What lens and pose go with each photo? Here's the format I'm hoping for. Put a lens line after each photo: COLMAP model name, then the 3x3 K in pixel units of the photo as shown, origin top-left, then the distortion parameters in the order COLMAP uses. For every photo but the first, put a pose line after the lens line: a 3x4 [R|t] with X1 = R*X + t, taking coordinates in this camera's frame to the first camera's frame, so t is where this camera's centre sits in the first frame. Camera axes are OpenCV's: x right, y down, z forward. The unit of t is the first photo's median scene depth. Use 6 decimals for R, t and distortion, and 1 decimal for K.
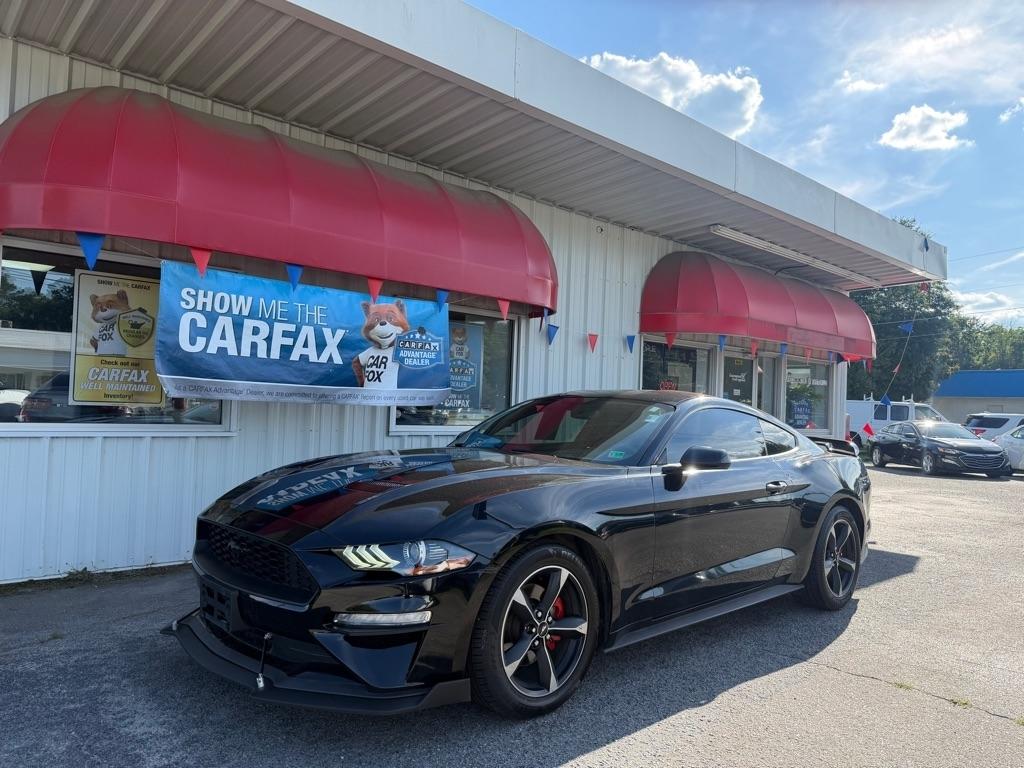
lens RADIAL K [[716.5, 0, 505.5], [0, 716.5, 389.6], [0, 0, 1]] dist [0.015638, -0.029567]
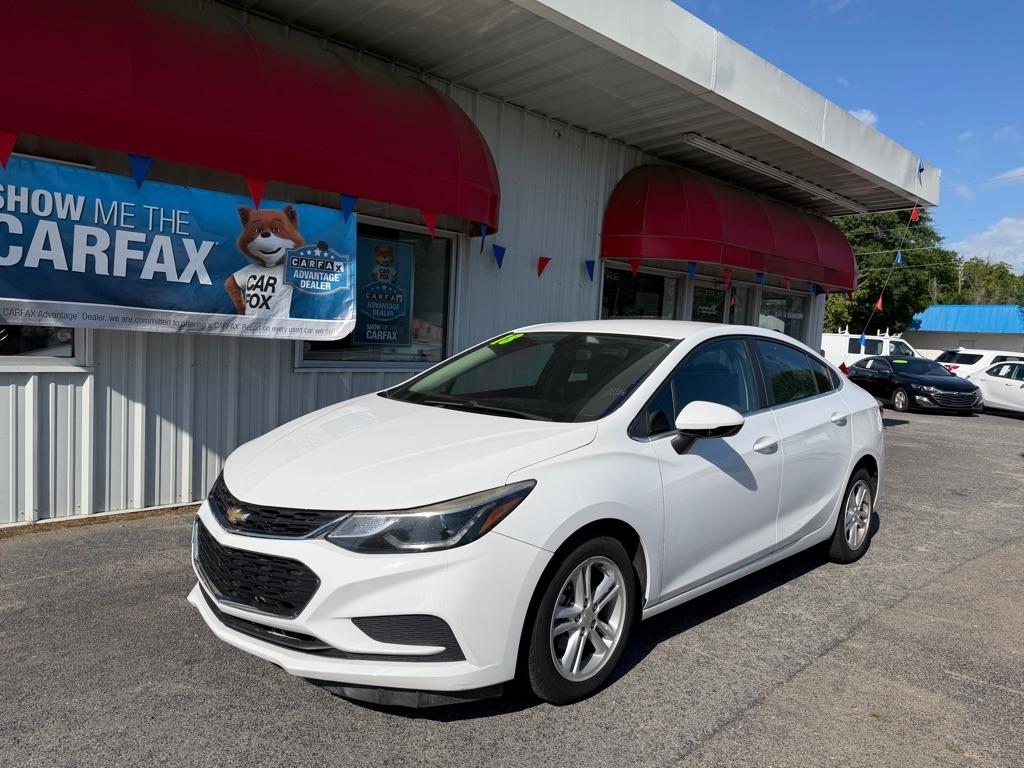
lens RADIAL K [[716.5, 0, 511.5], [0, 716.5, 388.5], [0, 0, 1]] dist [0.015638, -0.029567]
pose [[0.999132, 0.013182, 0.039526, 0.052676], [-0.017089, 0.994818, 0.100222, -0.005106], [-0.038000, -0.100810, 0.994180, 0.124279]]
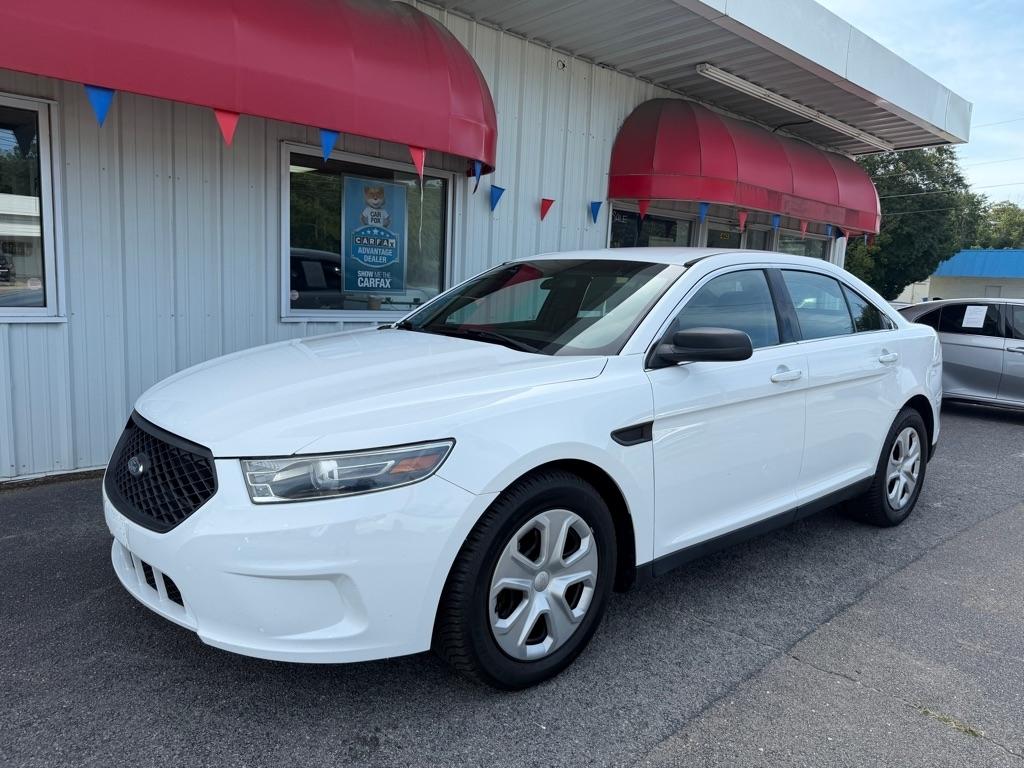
lens RADIAL K [[716.5, 0, 511.8], [0, 716.5, 390.7], [0, 0, 1]] dist [0.015638, -0.029567]
pose [[0.999791, 0.007991, 0.018809, 0.072580], [-0.011144, 0.984675, 0.174043, -0.002633], [-0.017130, -0.174216, 0.984558, 0.156483]]
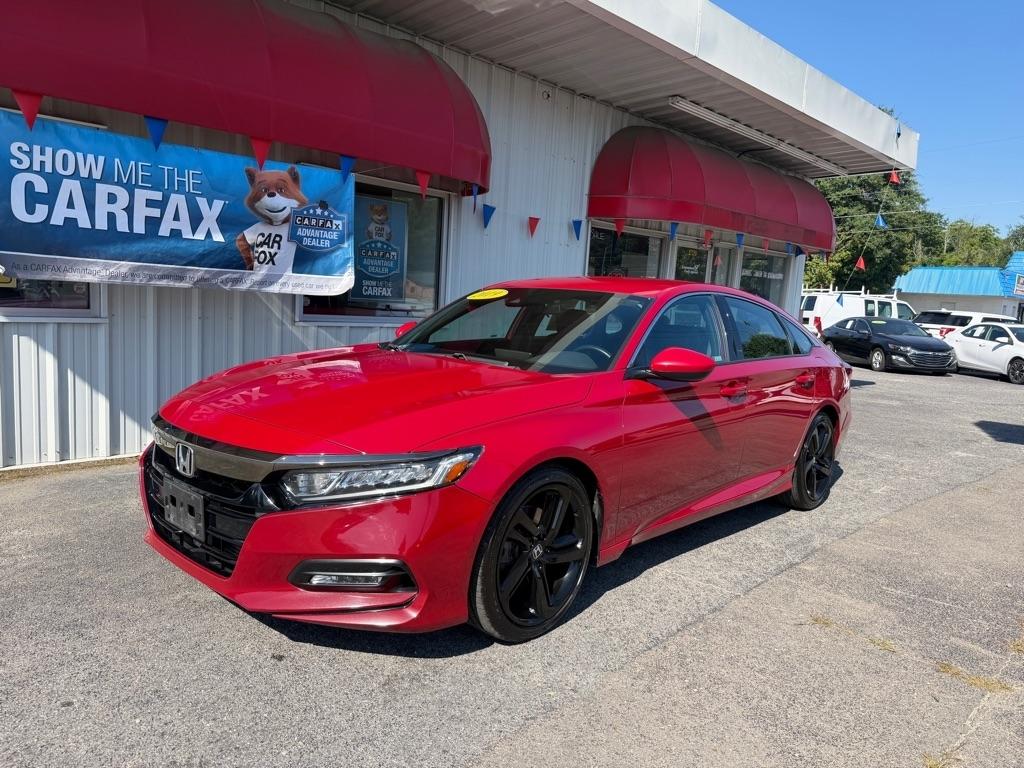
lens RADIAL K [[716.5, 0, 508.2], [0, 716.5, 385.9], [0, 0, 1]] dist [0.015638, -0.029567]
pose [[0.998308, 0.016078, 0.055881, 0.046265], [-0.024417, 0.988091, 0.151923, -0.002961], [-0.052773, -0.153030, 0.986811, 0.077081]]
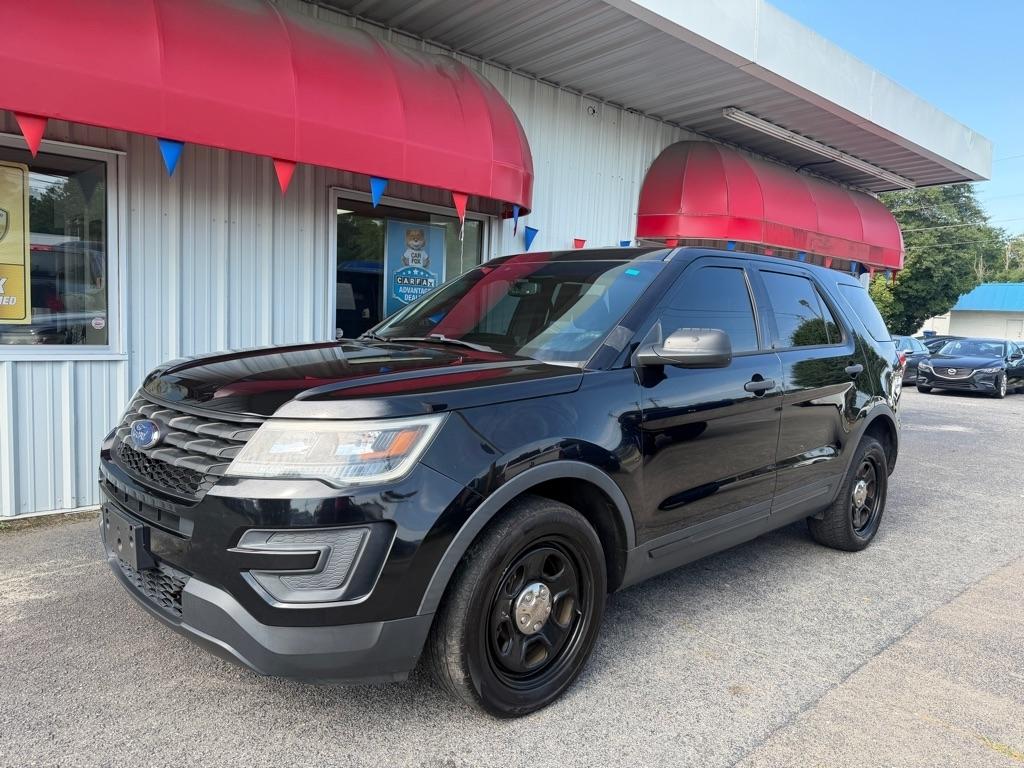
lens RADIAL K [[716.5, 0, 509.6], [0, 716.5, 389.7], [0, 0, 1]] dist [0.015638, -0.029567]
pose [[0.999945, 0.008244, -0.006414, 0.049812], [-0.007375, 0.992086, 0.125341, -0.005745], [0.007397, -0.125287, 0.992093, 0.140122]]
